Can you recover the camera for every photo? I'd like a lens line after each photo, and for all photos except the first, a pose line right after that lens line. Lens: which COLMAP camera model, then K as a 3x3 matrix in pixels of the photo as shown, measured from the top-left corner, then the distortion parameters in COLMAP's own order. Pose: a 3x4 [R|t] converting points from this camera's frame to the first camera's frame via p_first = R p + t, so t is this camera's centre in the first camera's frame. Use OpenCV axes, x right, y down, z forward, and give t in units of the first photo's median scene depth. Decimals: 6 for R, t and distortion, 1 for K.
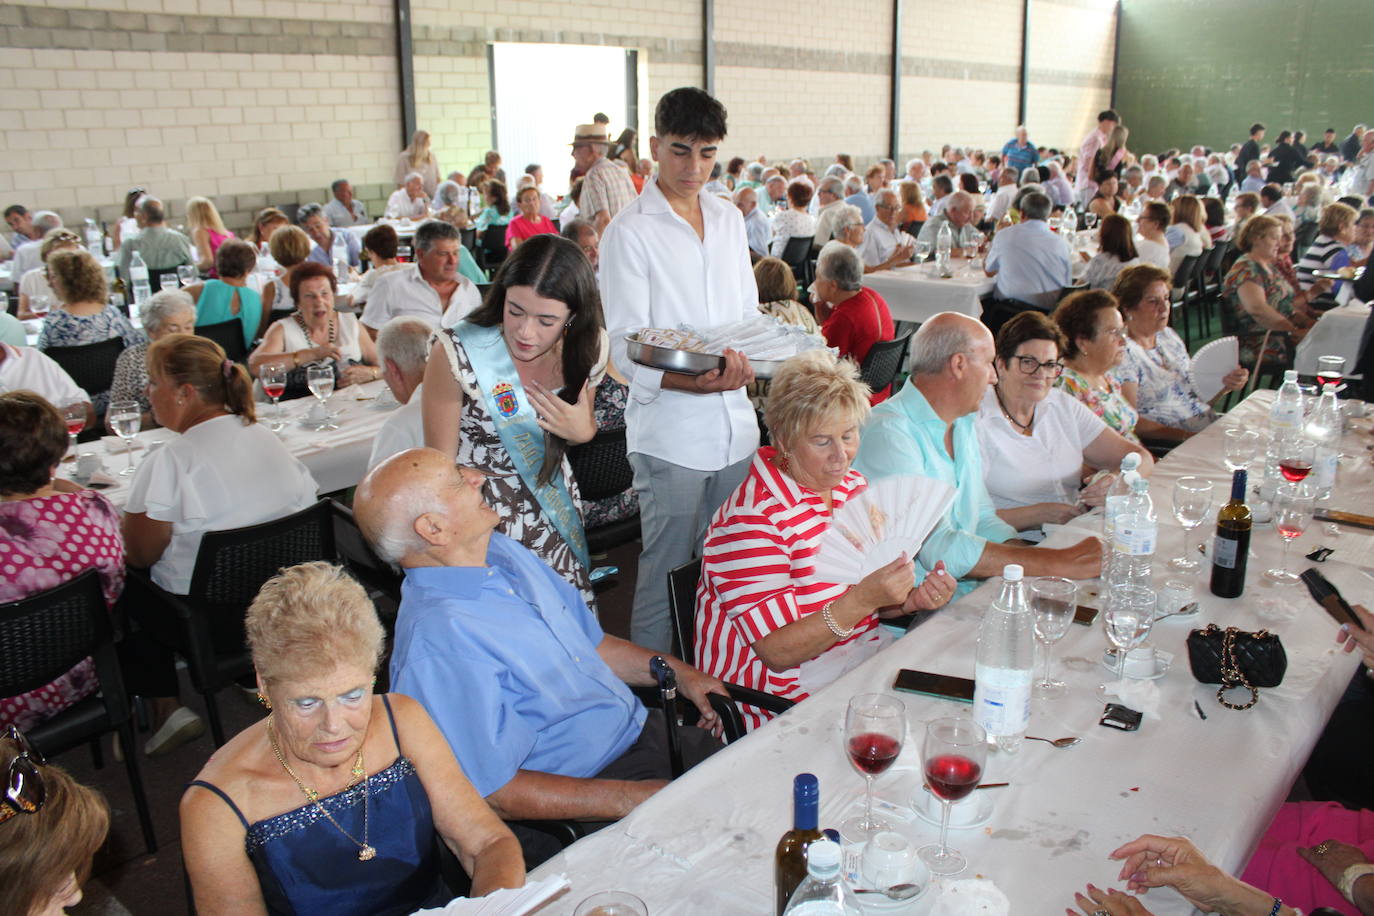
lens RADIAL K [[1173.3, 0, 701.0], [0, 1173.3, 460.4], [0, 0, 1]] dist [-0.141344, 0.108593]
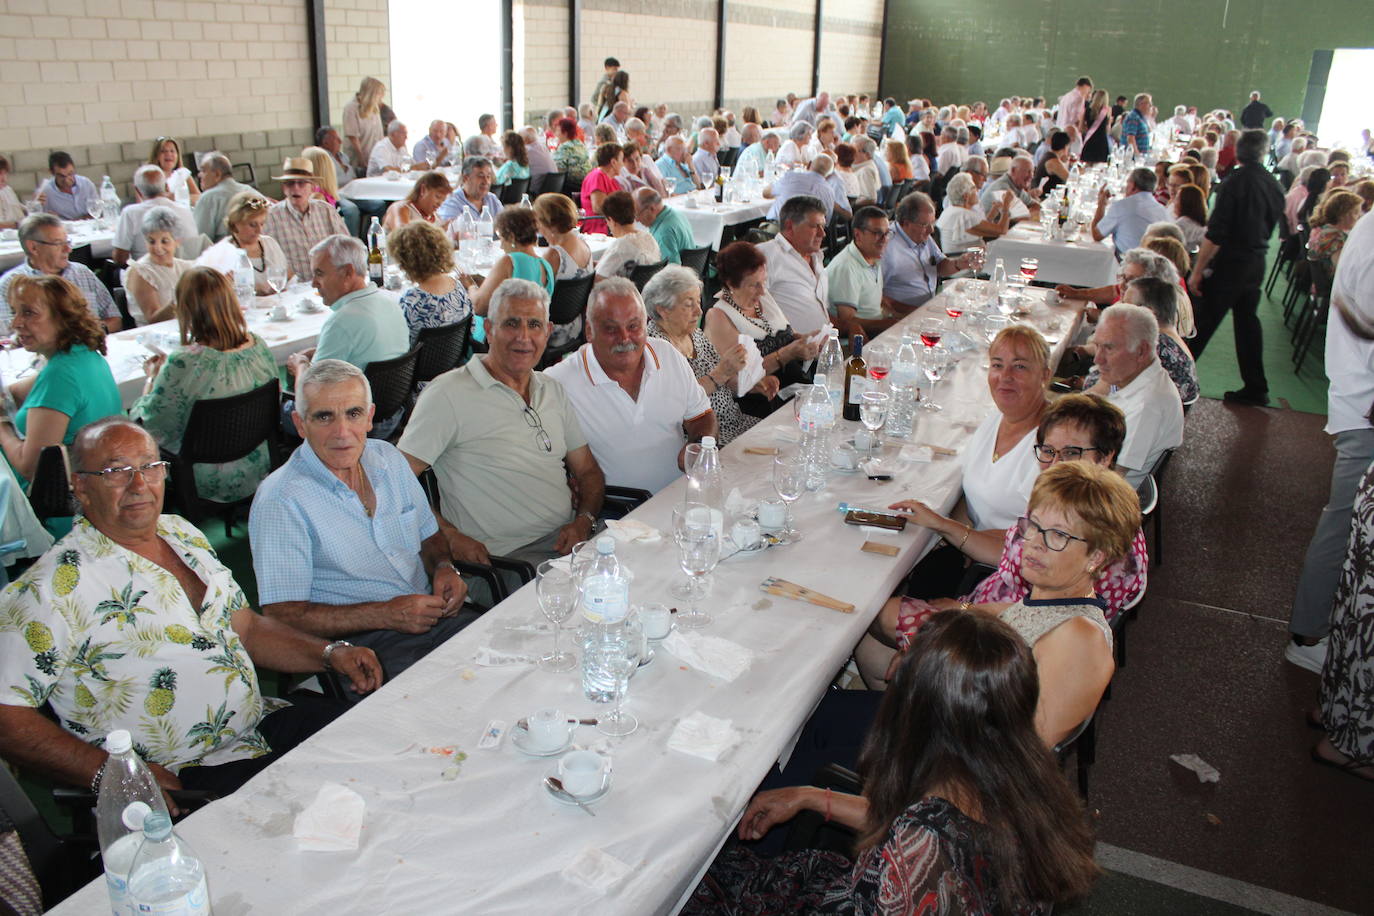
lens RADIAL K [[1165.3, 0, 697.3], [0, 1165.3, 469.0], [0, 0, 1]] dist [-0.163136, 0.148786]
pose [[0.961722, -0.059239, 0.267546, -0.162601], [0.041541, 0.996587, 0.071338, -0.012189], [-0.270859, -0.057493, 0.960901, 0.010460]]
